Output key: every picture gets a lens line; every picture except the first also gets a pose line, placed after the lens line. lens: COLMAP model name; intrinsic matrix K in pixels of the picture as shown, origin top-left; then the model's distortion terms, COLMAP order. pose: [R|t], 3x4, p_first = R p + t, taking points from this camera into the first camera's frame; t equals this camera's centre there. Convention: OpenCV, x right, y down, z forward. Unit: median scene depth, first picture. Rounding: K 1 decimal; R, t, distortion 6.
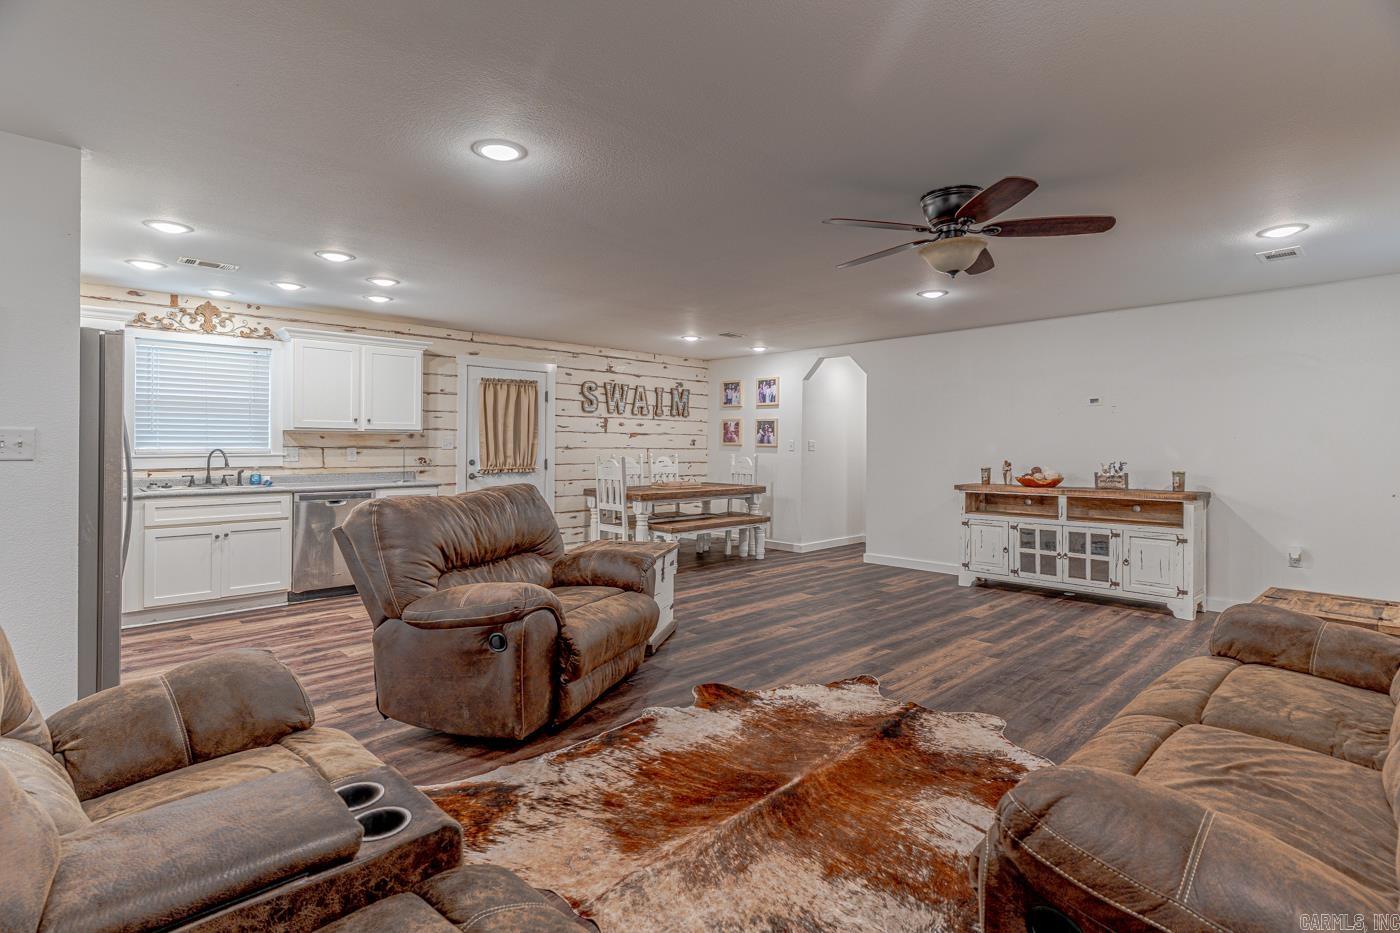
lens RADIAL K [[677.4, 0, 705.9], [0, 677.4, 441.4], [0, 0, 1]] dist [-0.001007, 0.002754]
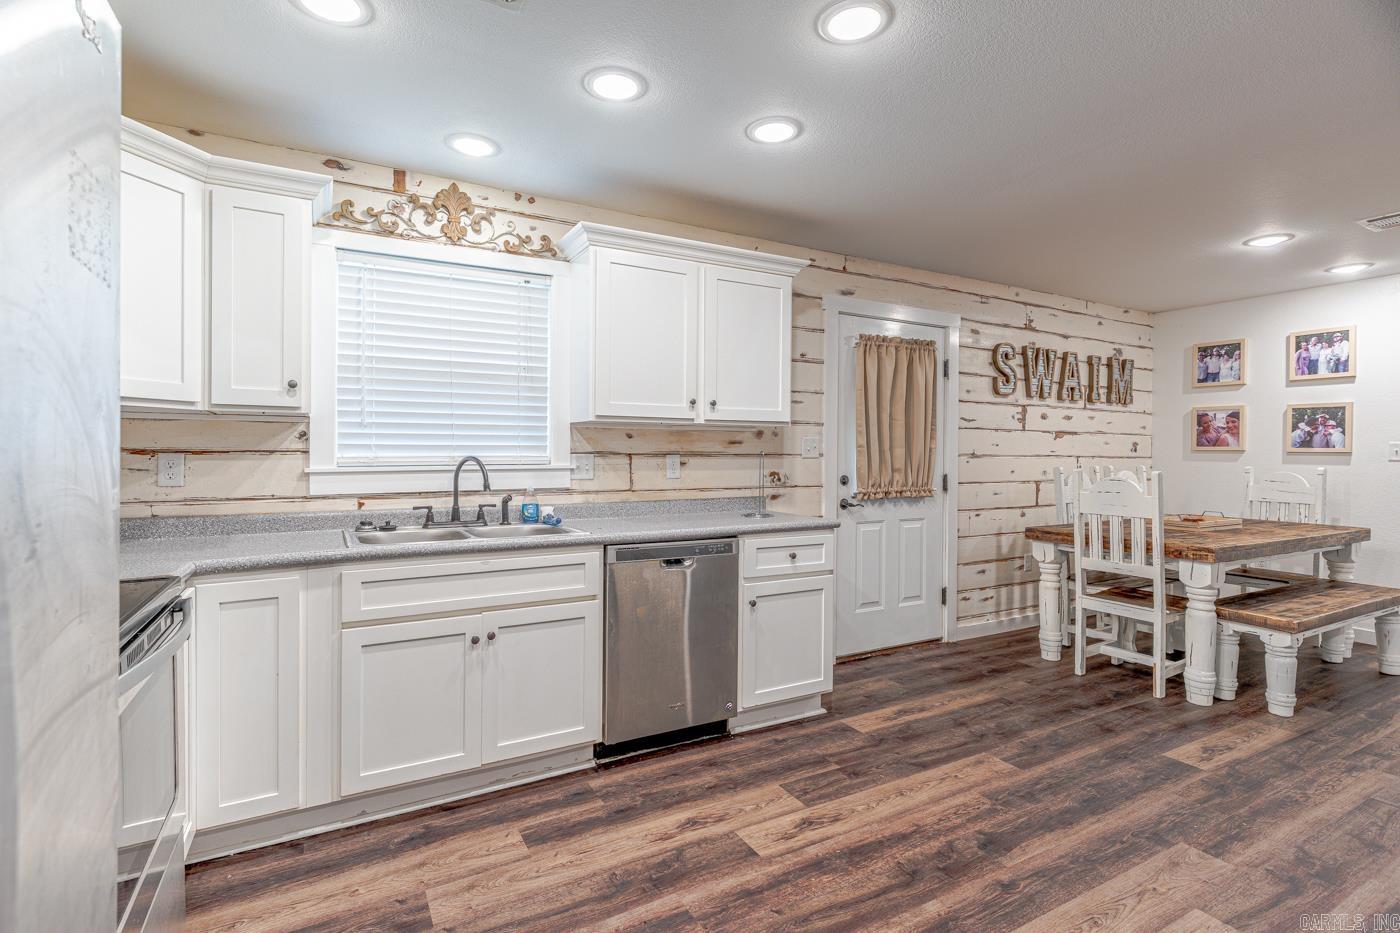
lens RADIAL K [[677.4, 0, 709.6], [0, 677.4, 455.0], [0, 0, 1]] dist [-0.001007, 0.002754]
pose [[0.966444, -0.000329, -0.256879, -0.380826], [0.002094, 0.999976, 0.006598, 0.006515], [0.256871, -0.006915, 0.966421, 0.505382]]
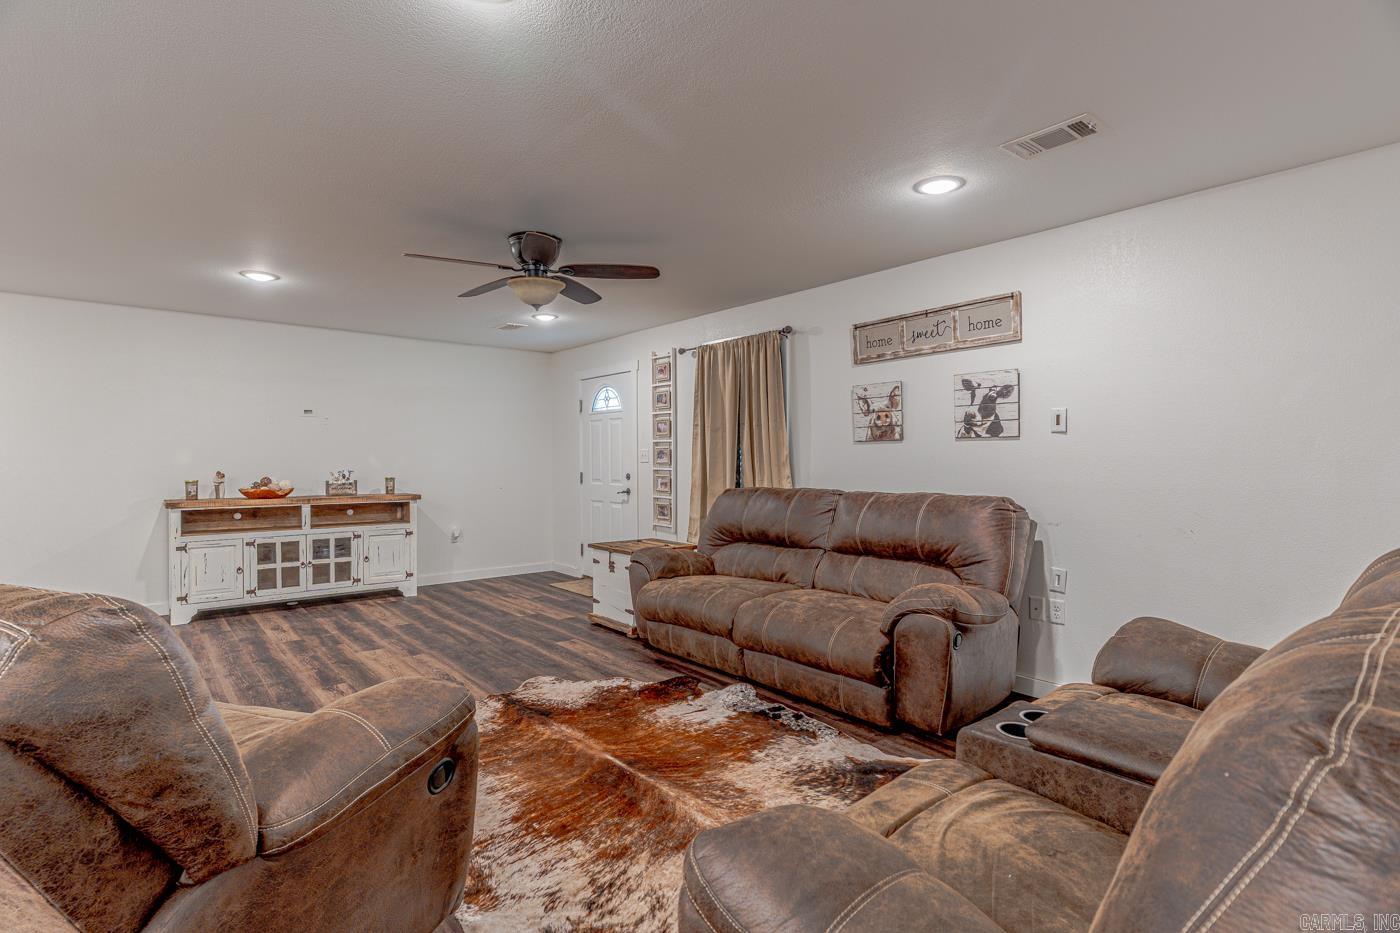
lens RADIAL K [[677.4, 0, 686.2], [0, 677.4, 468.7], [0, 0, 1]] dist [-0.001007, 0.002754]
pose [[0.086658, -0.011697, 0.996169, -0.427903], [-0.013157, 0.999830, 0.012885, 0.006207], [-0.996151, -0.014223, 0.086489, 0.355419]]
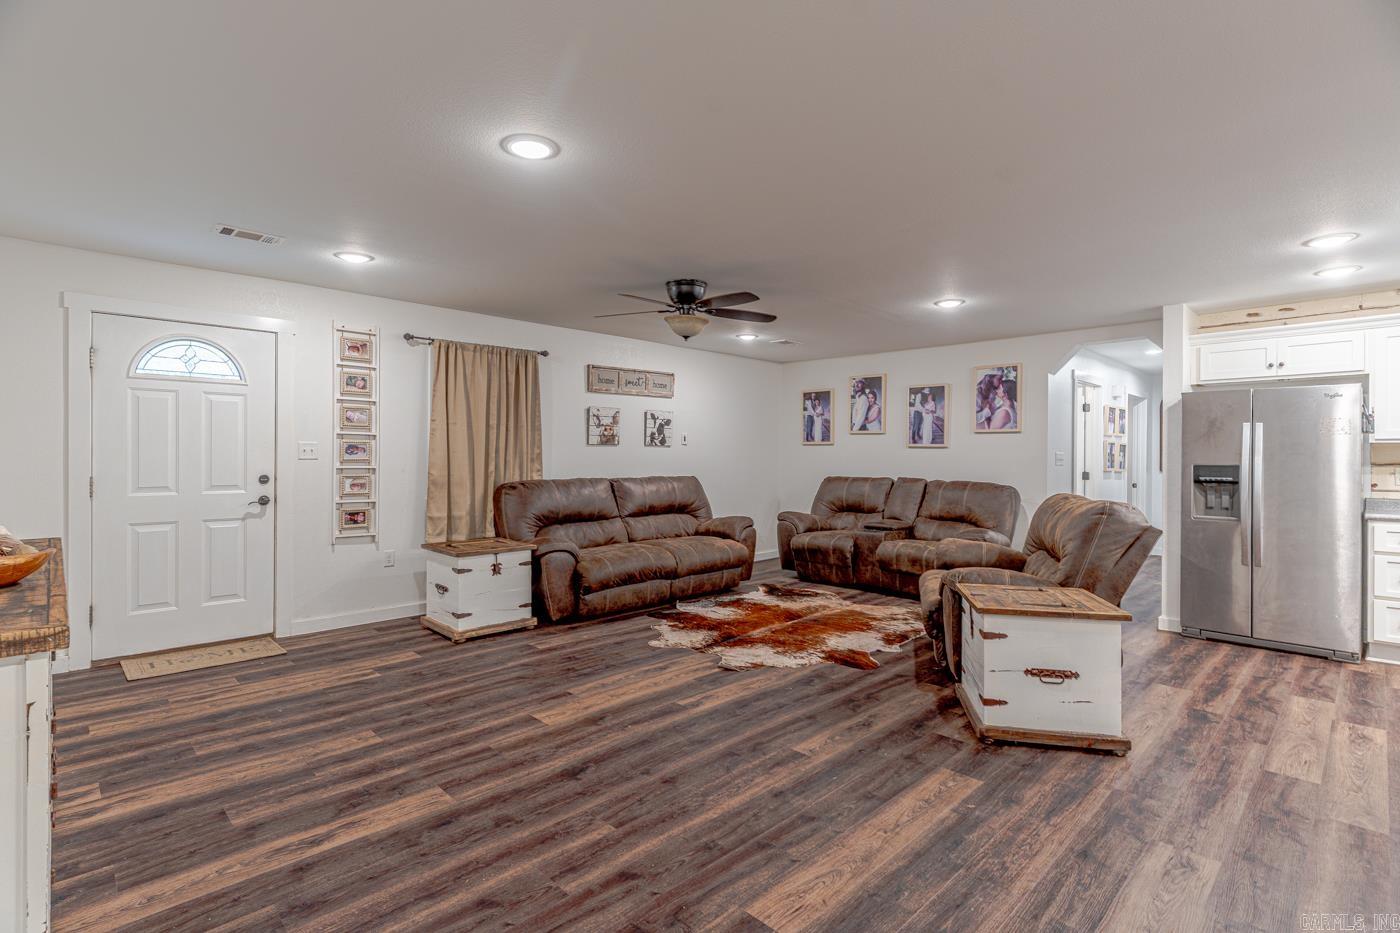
lens RADIAL K [[677.4, 0, 689.4], [0, 677.4, 457.2], [0, 0, 1]] dist [-0.001007, 0.002754]
pose [[-0.999938, -0.008057, 0.007669, 0.190036], [-0.008125, 0.999927, -0.008902, 0.012409], [-0.007597, -0.008964, -0.999931, 1.363818]]
